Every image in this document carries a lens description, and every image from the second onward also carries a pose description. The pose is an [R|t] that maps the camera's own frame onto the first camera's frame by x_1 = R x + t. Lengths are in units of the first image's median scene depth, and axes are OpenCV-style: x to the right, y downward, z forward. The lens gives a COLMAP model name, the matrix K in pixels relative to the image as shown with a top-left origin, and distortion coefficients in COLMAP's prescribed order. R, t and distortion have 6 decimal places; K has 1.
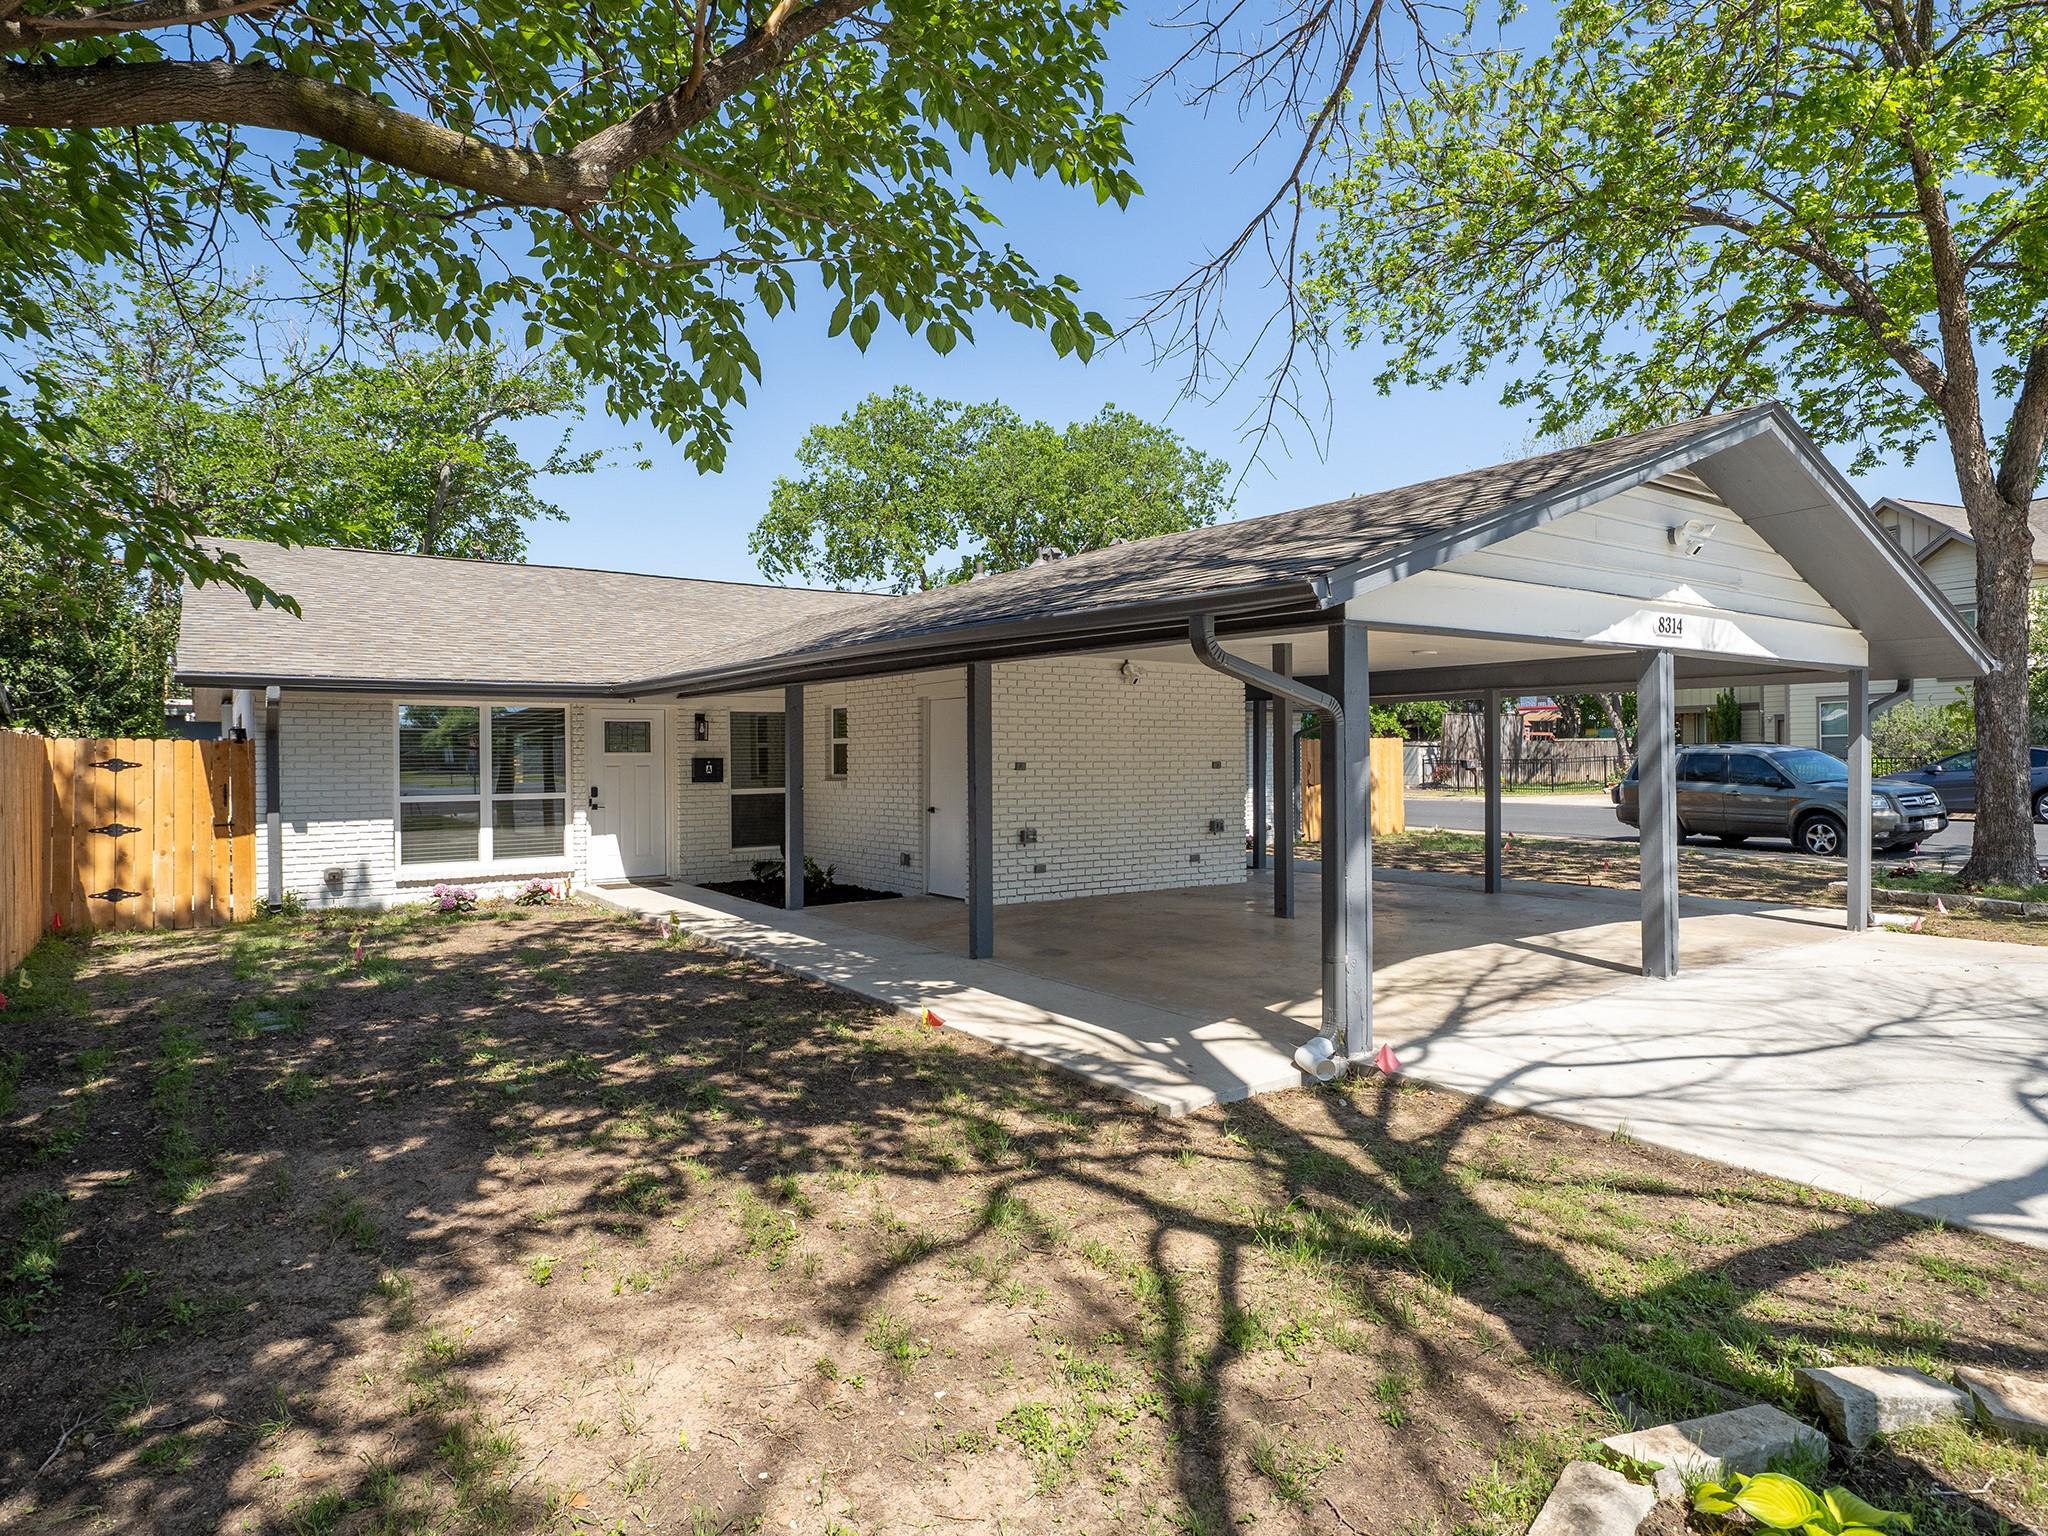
lens RADIAL K [[1173.6, 0, 1024.3], [0, 1173.6, 762.4], [0, 0, 1]] dist [0.001375, 0.000409]
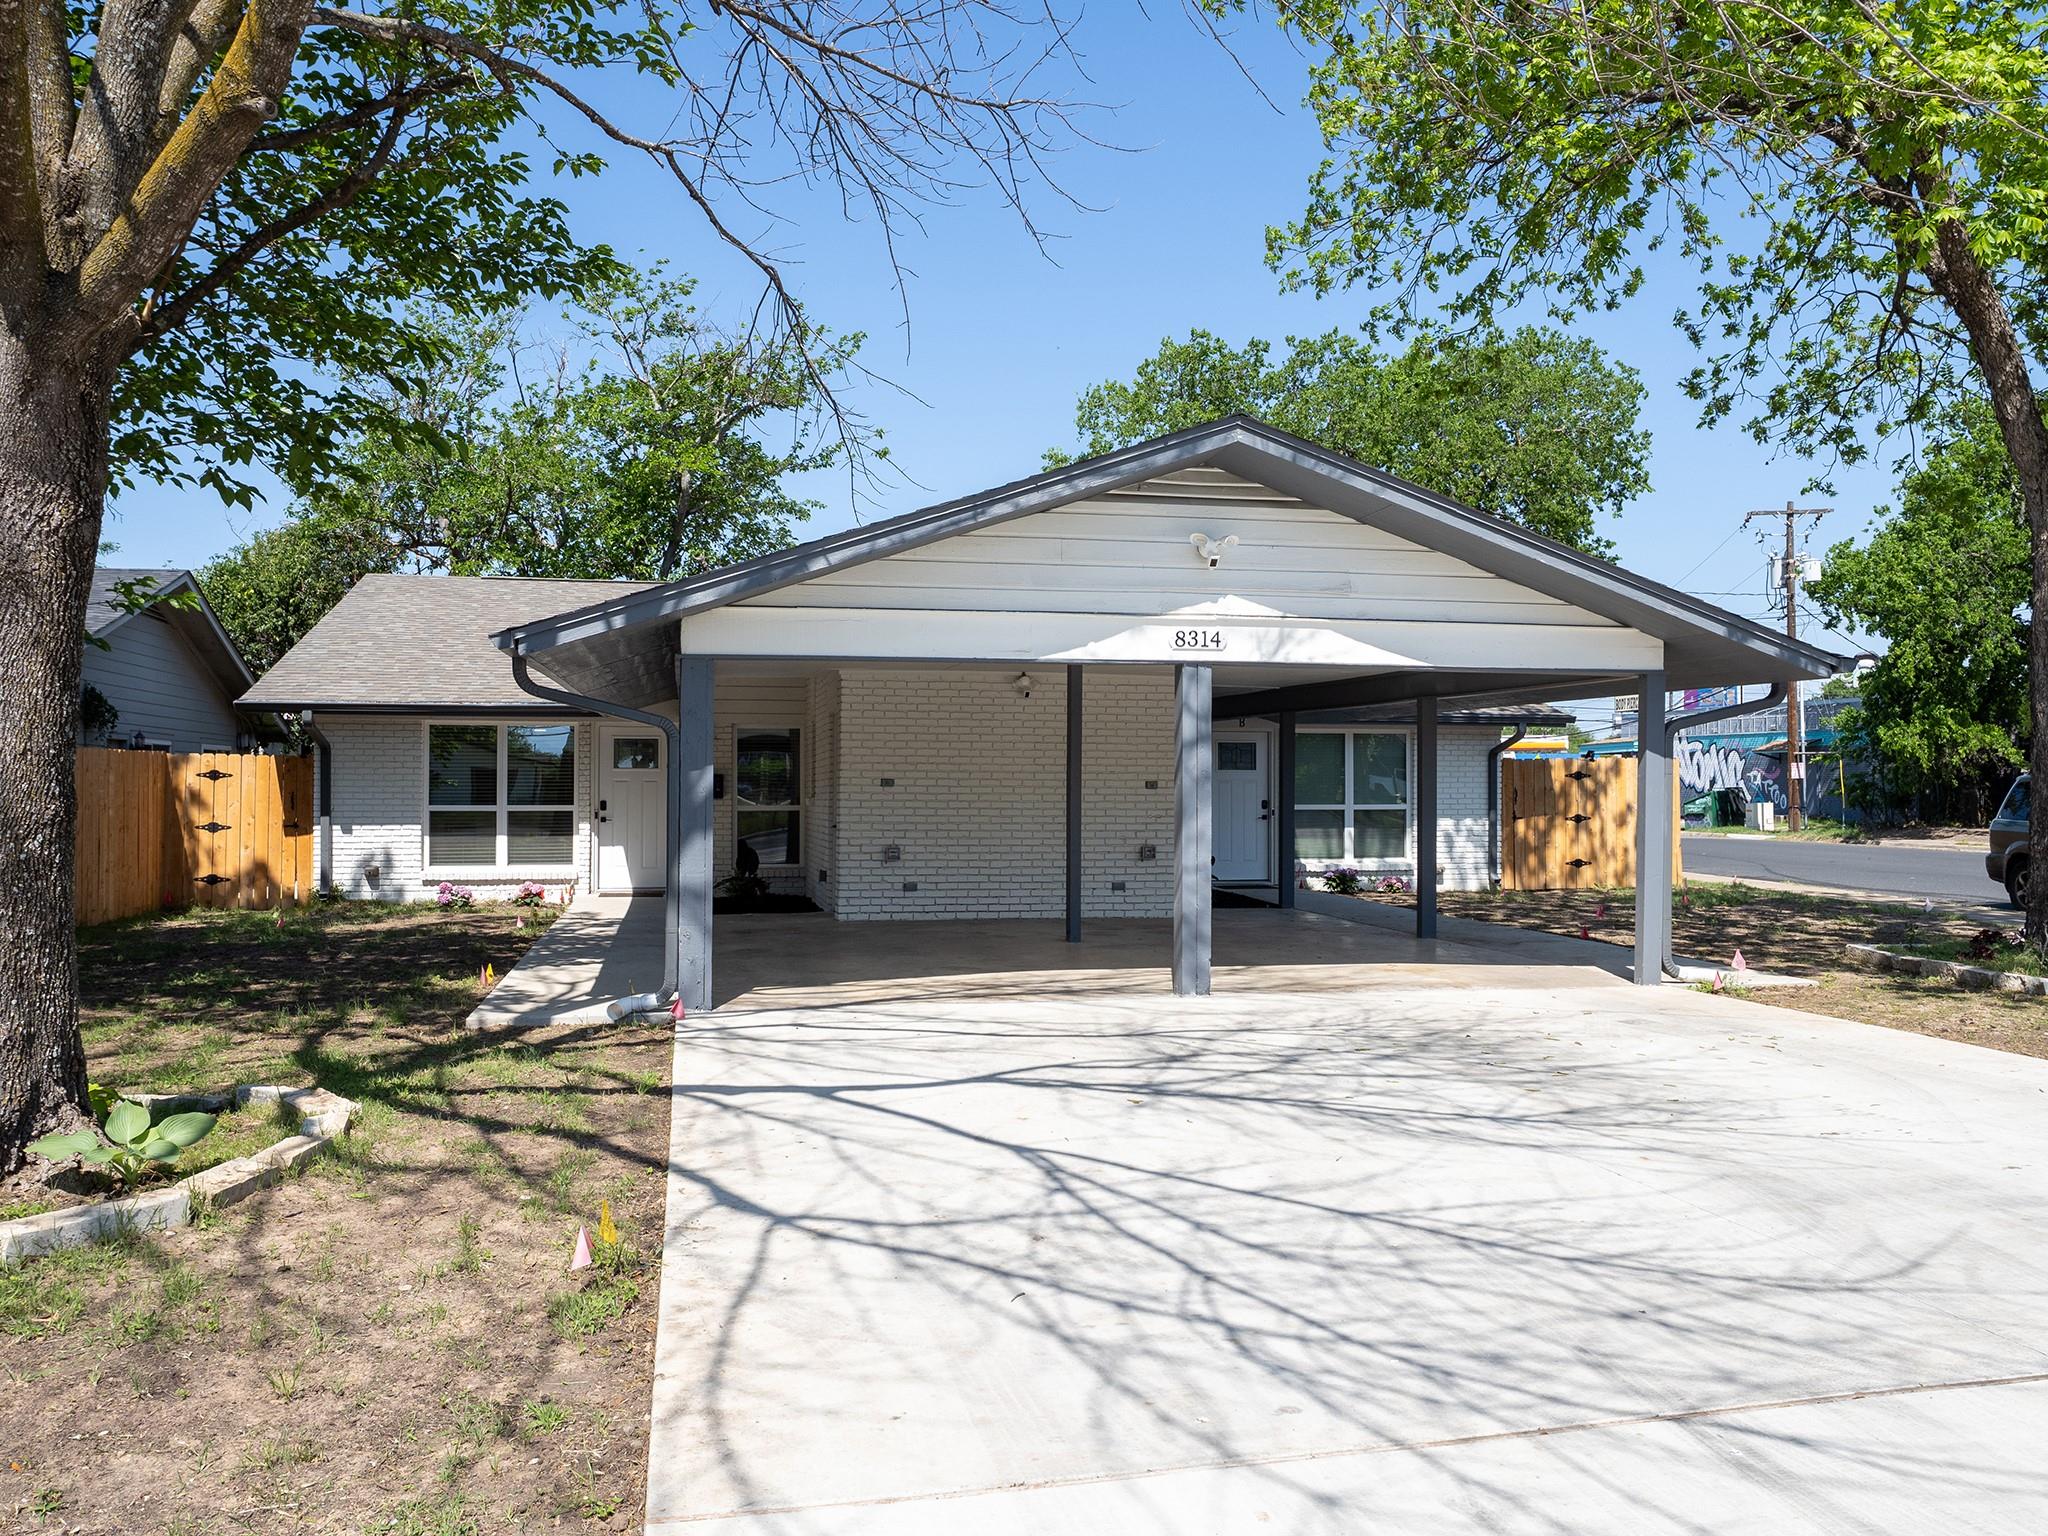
lens RADIAL K [[1597.7, 0, 1021.8], [0, 1597.7, 769.7], [0, 0, 1]] dist [0.002918, -0.001411]
pose [[0.915838, 0.005325, -0.401514, 0.614737], [-0.010902, 0.999873, -0.011605, 0.006383], [0.401401, 0.015005, 0.915779, -0.184083]]
